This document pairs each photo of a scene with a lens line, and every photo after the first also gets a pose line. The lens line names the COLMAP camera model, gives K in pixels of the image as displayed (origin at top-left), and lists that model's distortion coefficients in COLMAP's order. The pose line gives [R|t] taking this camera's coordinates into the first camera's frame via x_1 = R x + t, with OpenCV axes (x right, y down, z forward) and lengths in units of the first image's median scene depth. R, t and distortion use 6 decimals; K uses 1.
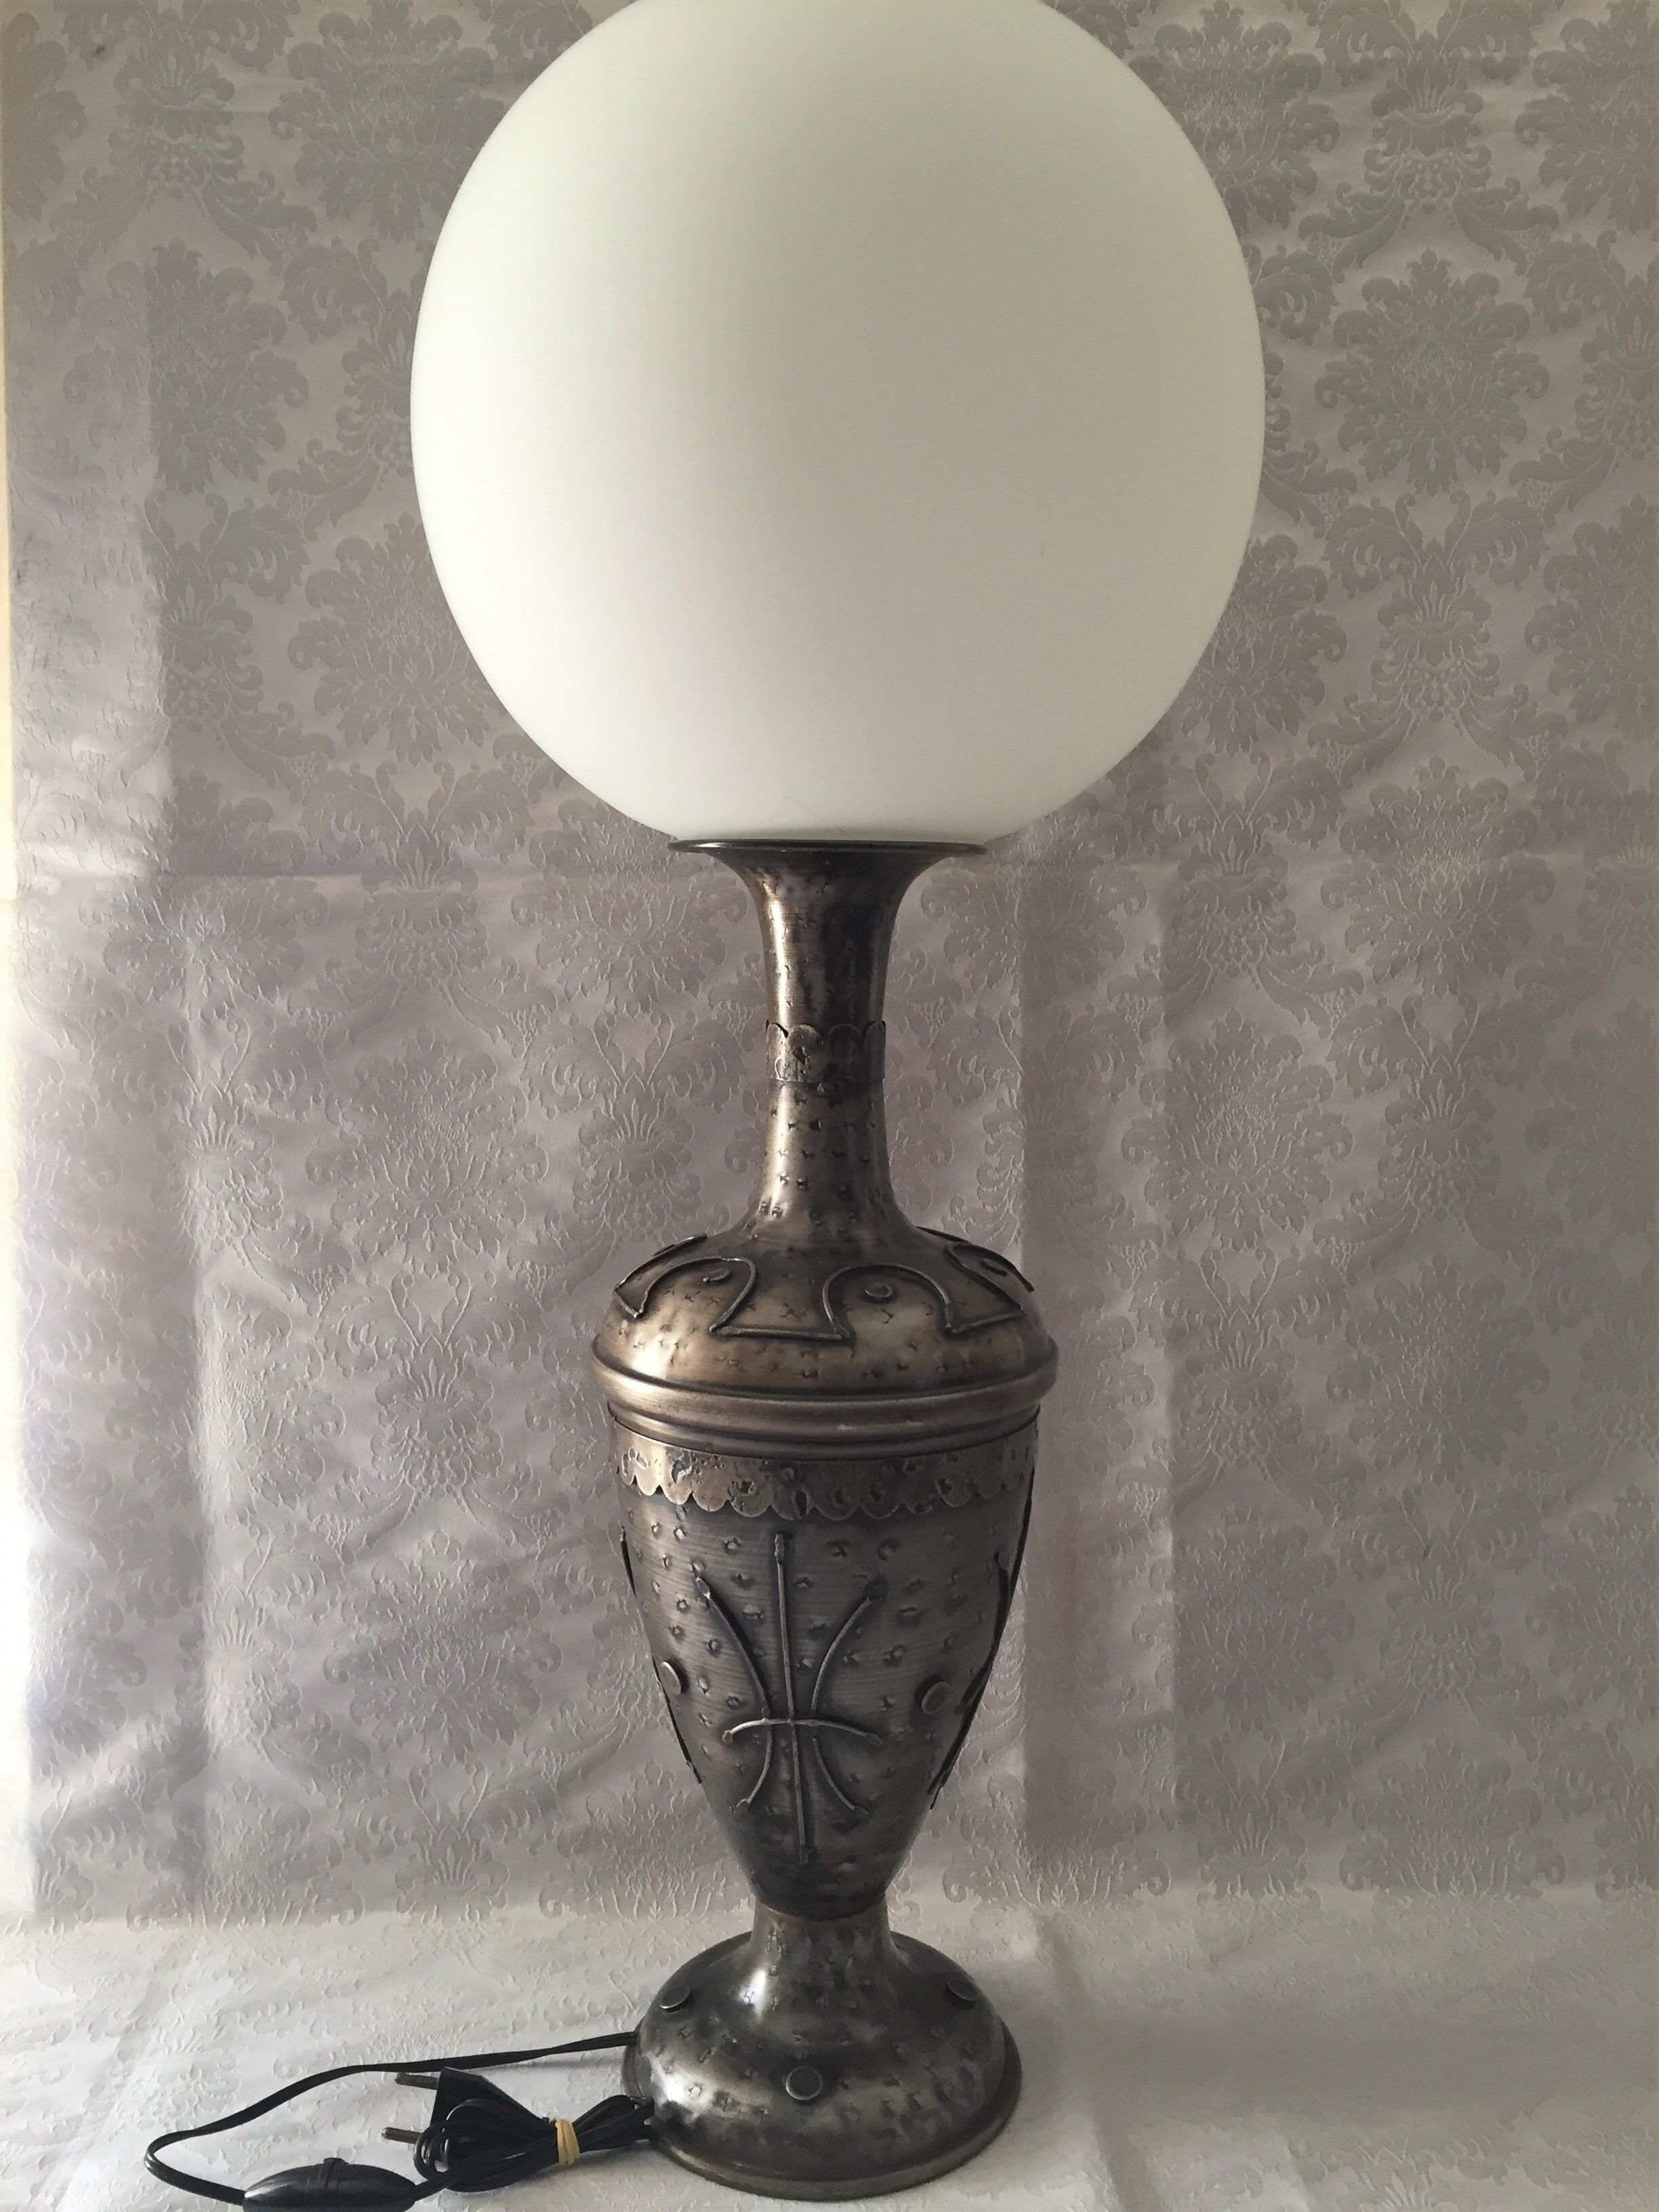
lens RADIAL K [[1896.7, 0, 834.2], [0, 1896.7, 1108.6], [0, 0, 1]] dist [0.092617, -0.132192]
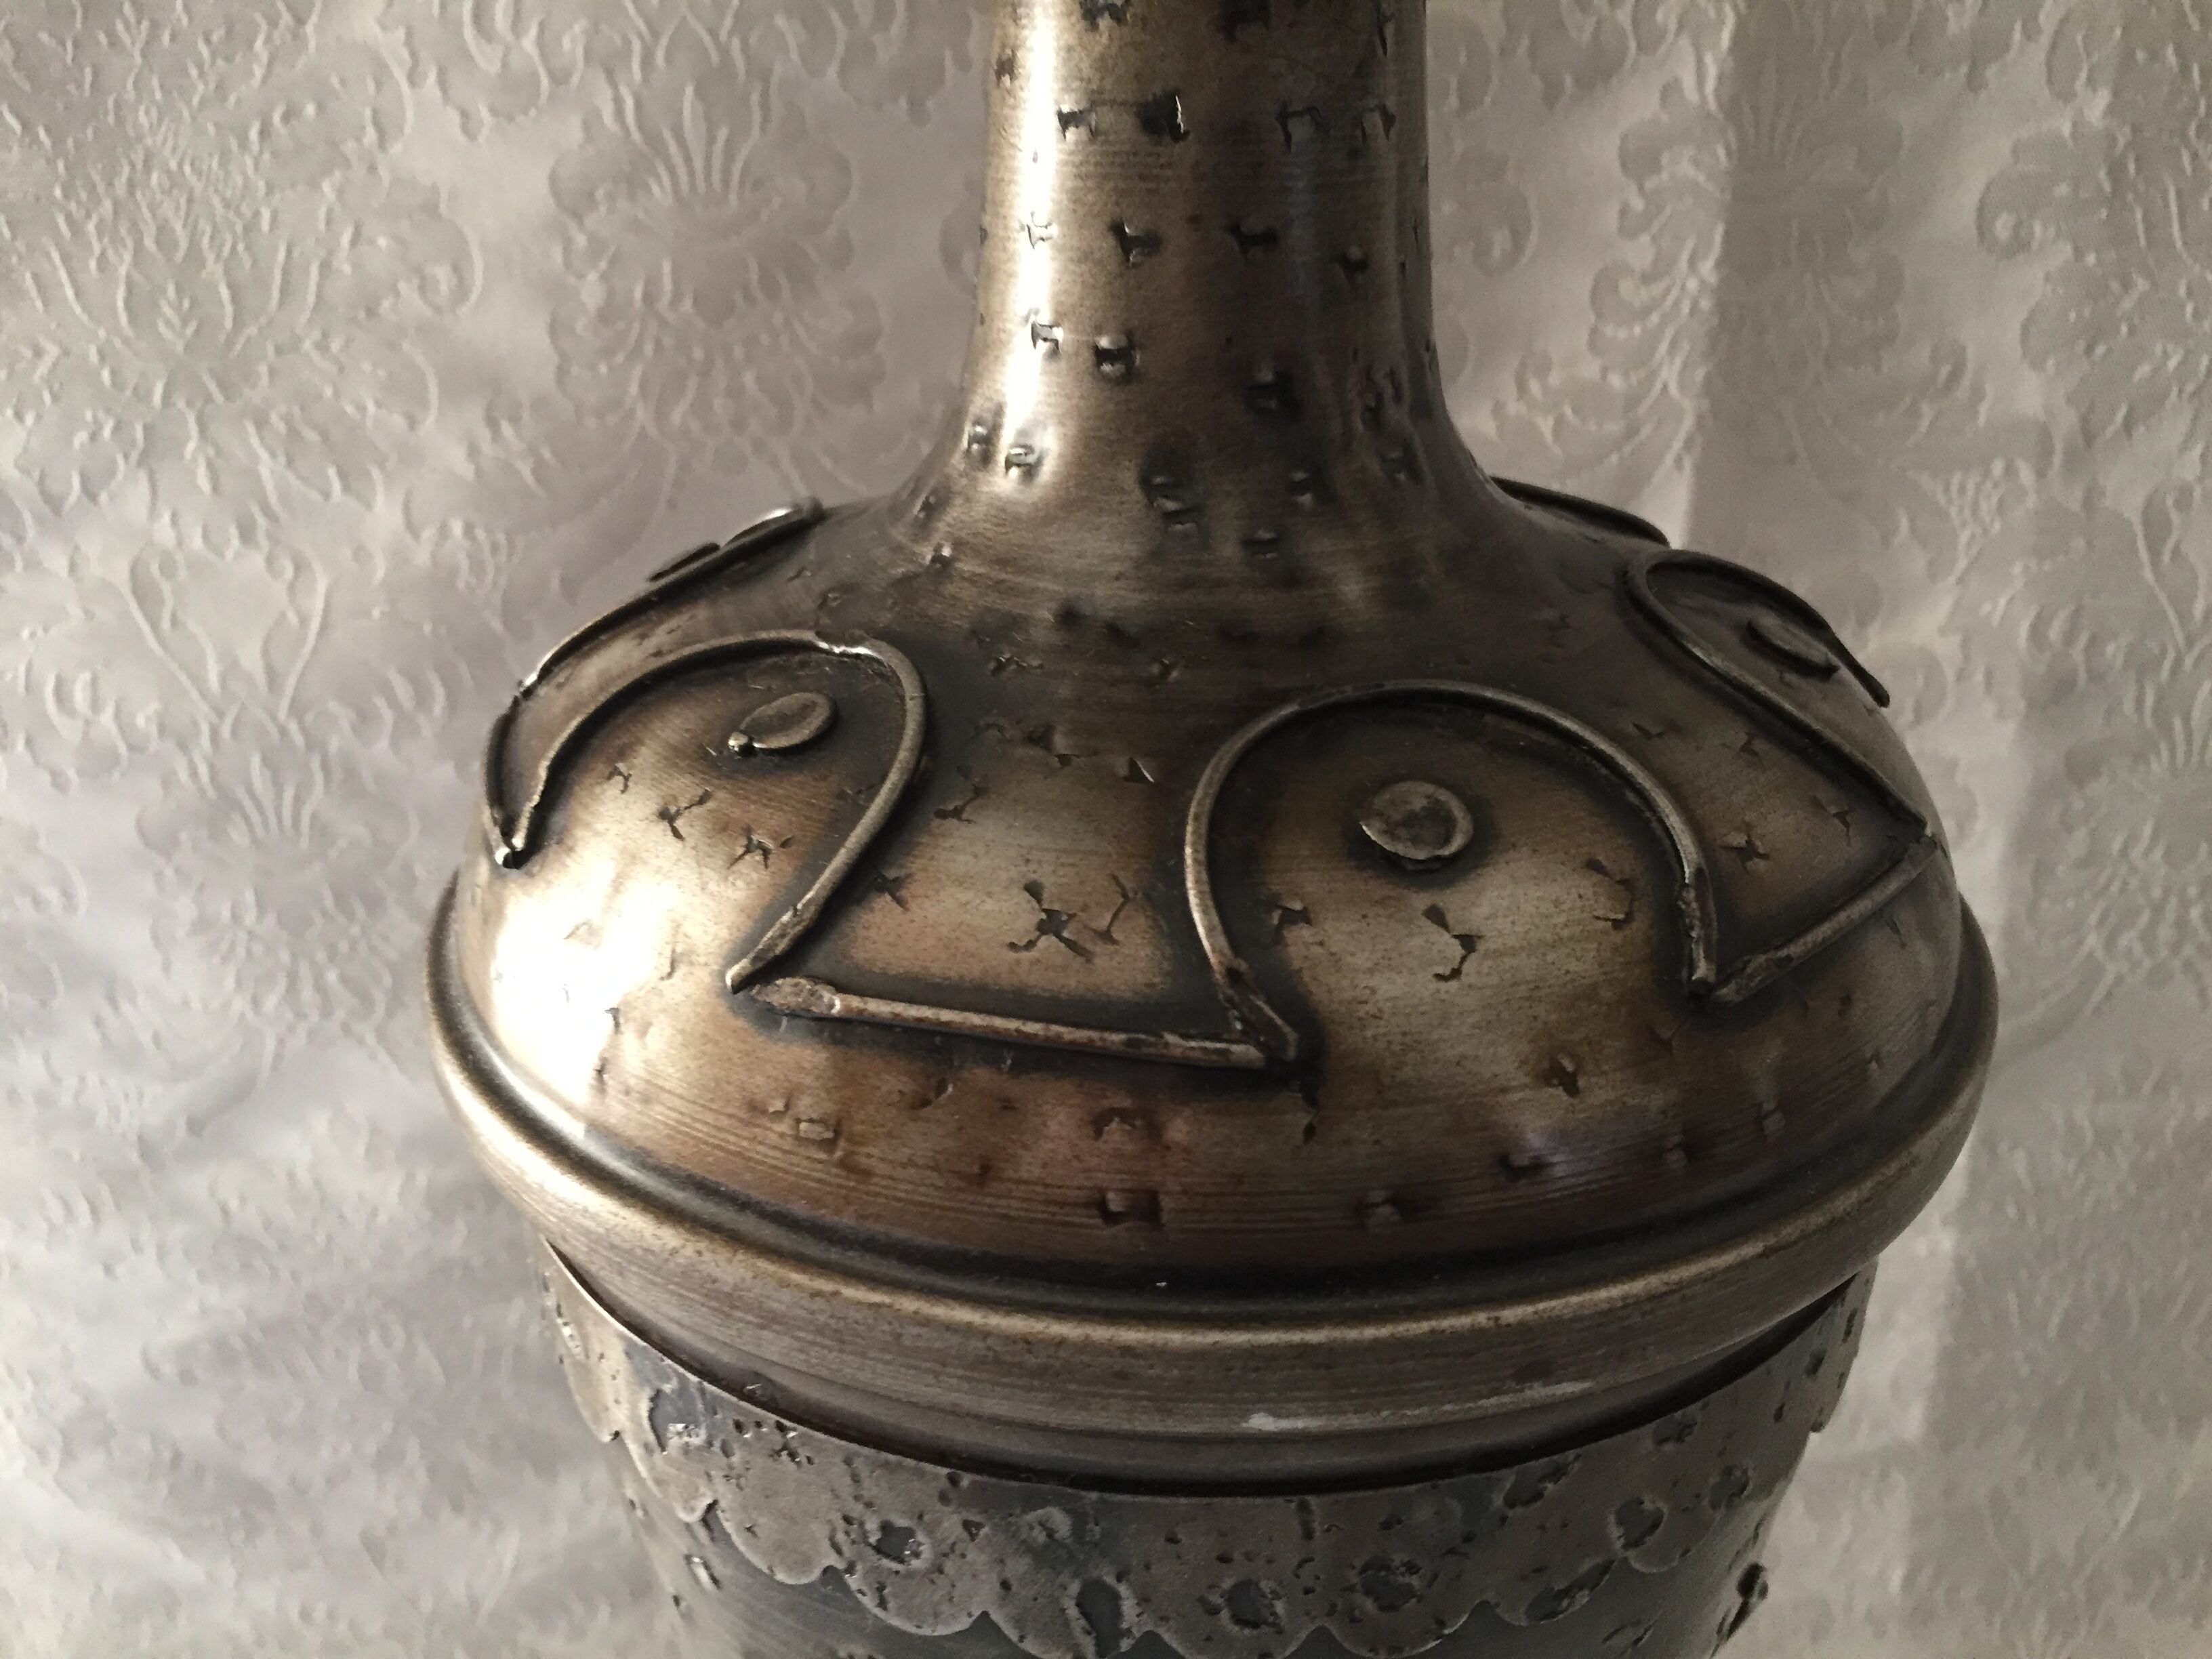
lens RADIAL K [[1933.0, 0, 1106.0], [0, 1933.0, 829.5], [0, 0, 1]] dist [0.076308, -0.126219]
pose [[0.998608, 0.011092, -0.051559, -0.002745], [0.005510, 0.950342, 0.311158, 0.015178], [0.052450, -0.311009, 0.948959, 0.595483]]
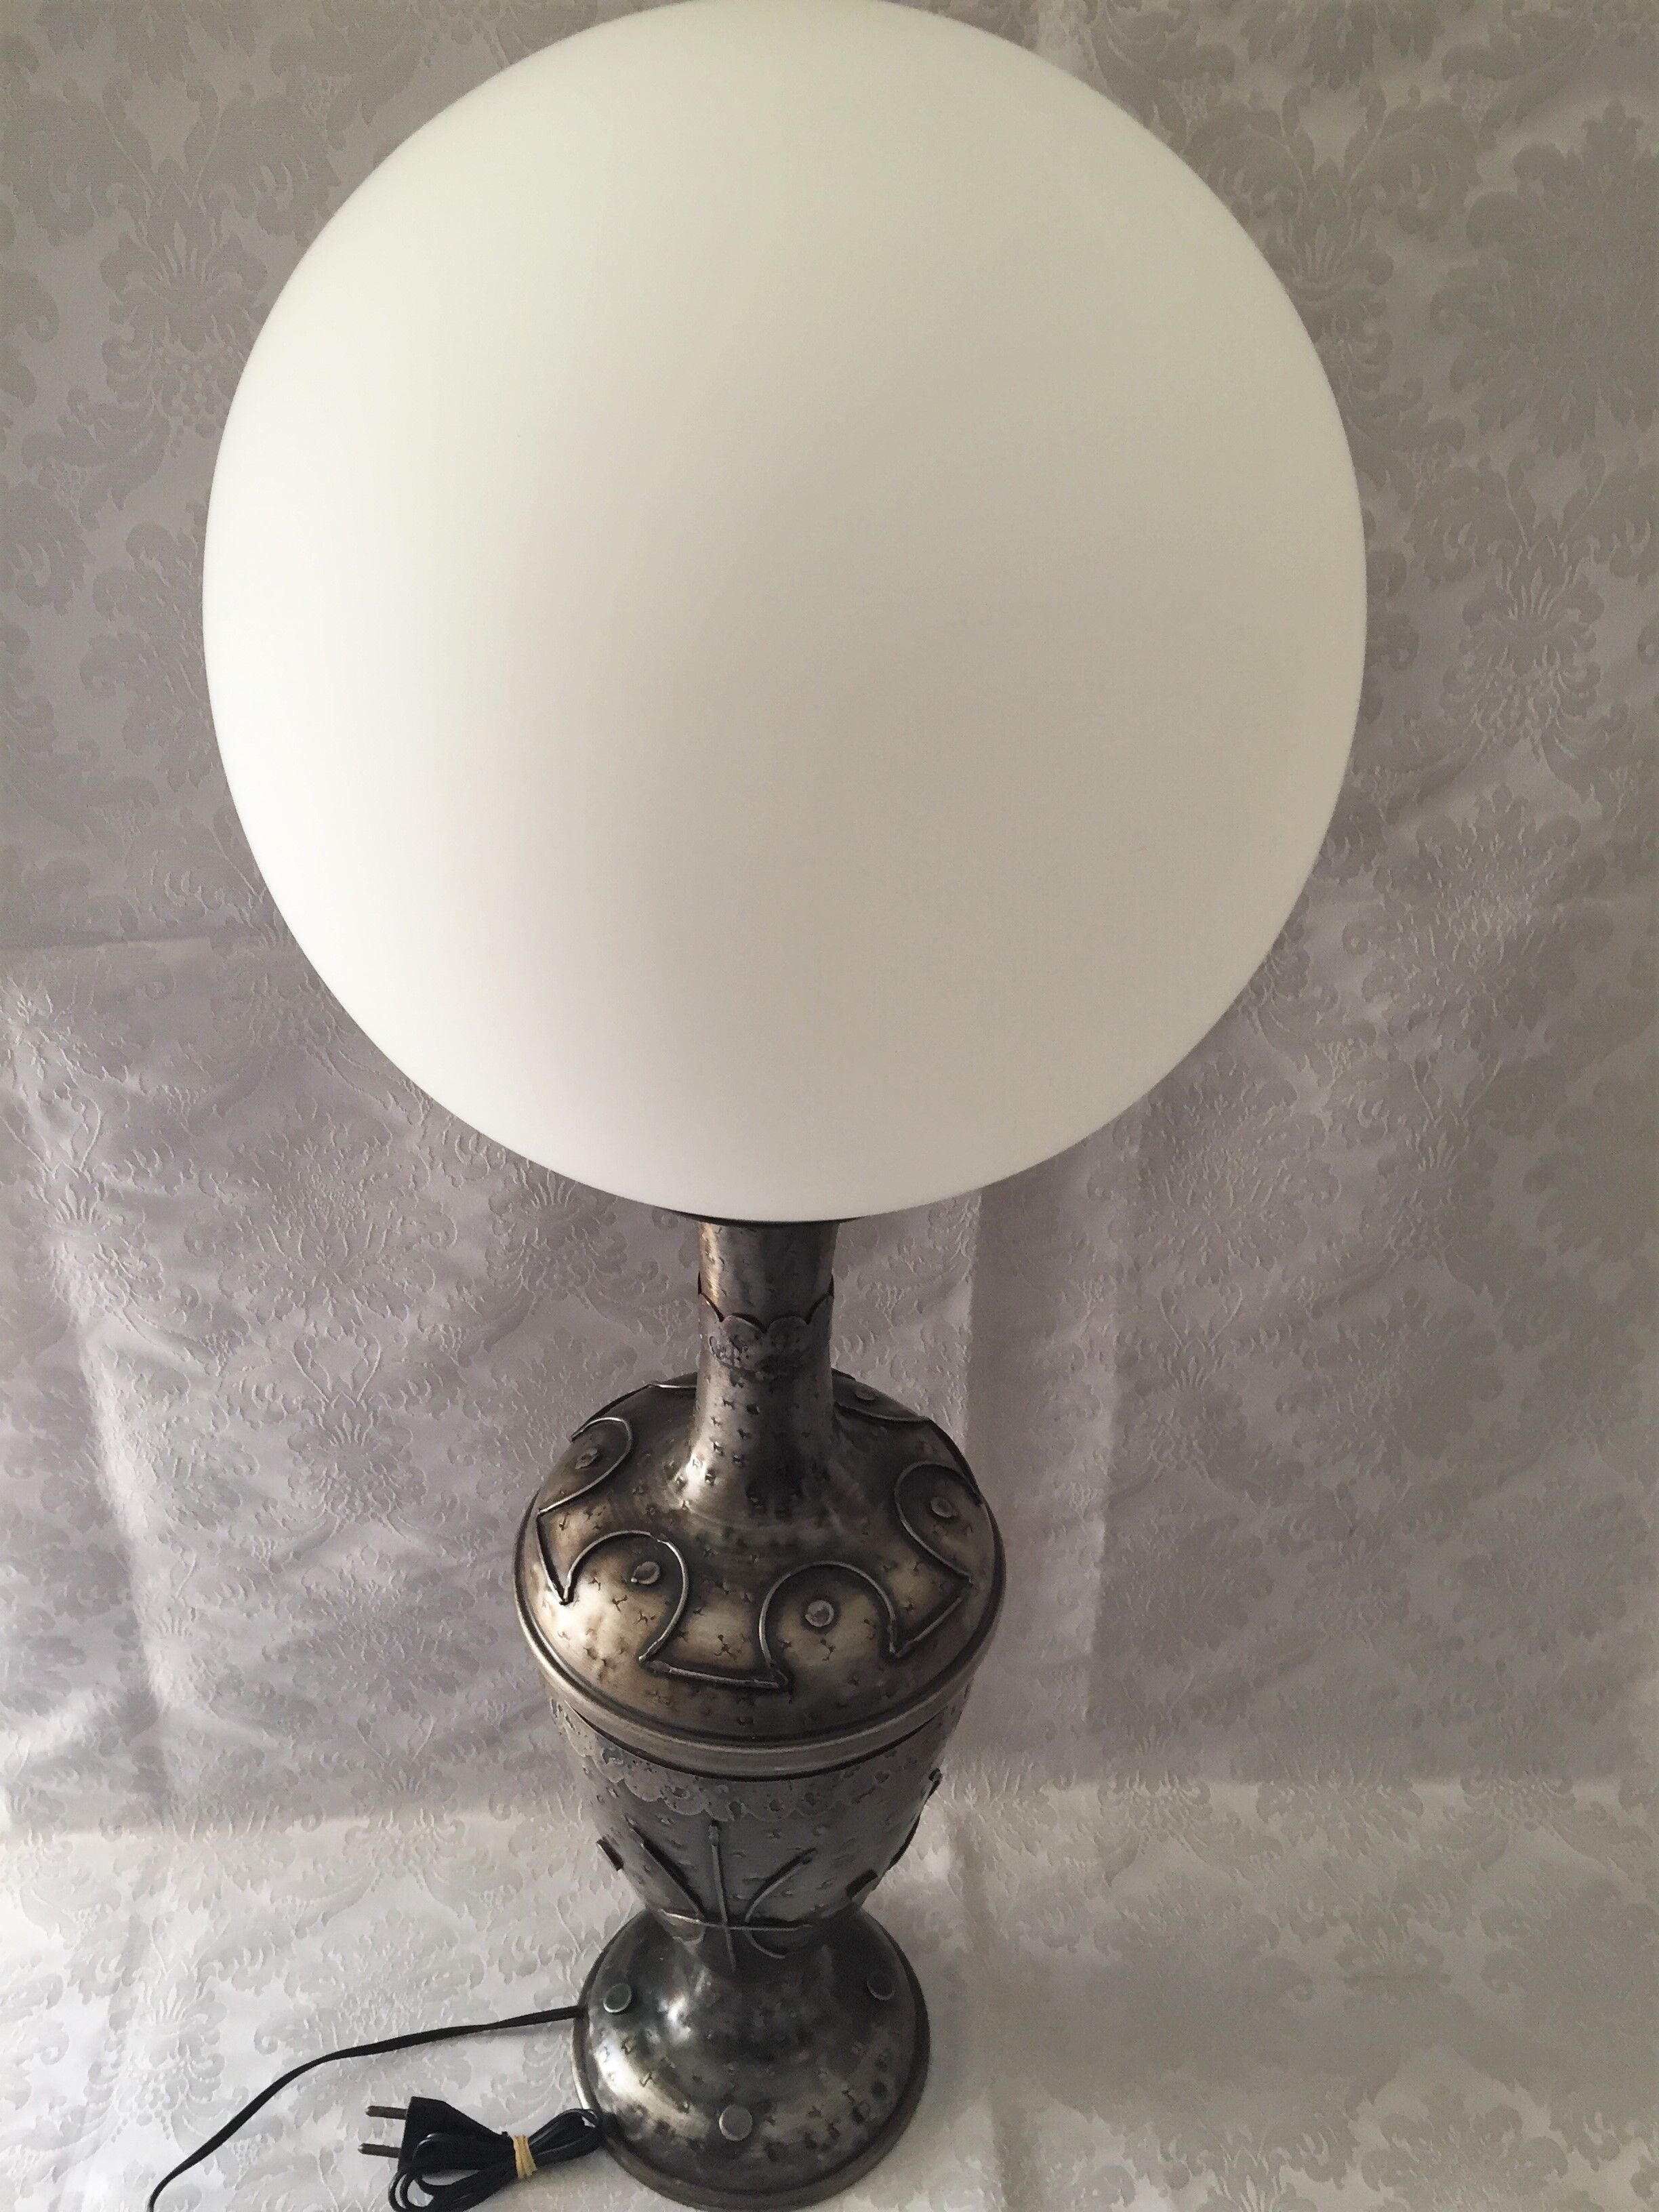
lens RADIAL K [[1896.7, 0, 834.2], [0, 1896.7, 1108.6], [0, 0, 1]] dist [0.092617, -0.132192]
pose [[0.999187, 0.010032, 0.039036, -0.006739], [-0.026015, 0.900271, 0.434553, -0.420285], [-0.030784, -0.435215, 0.899800, 0.204169]]
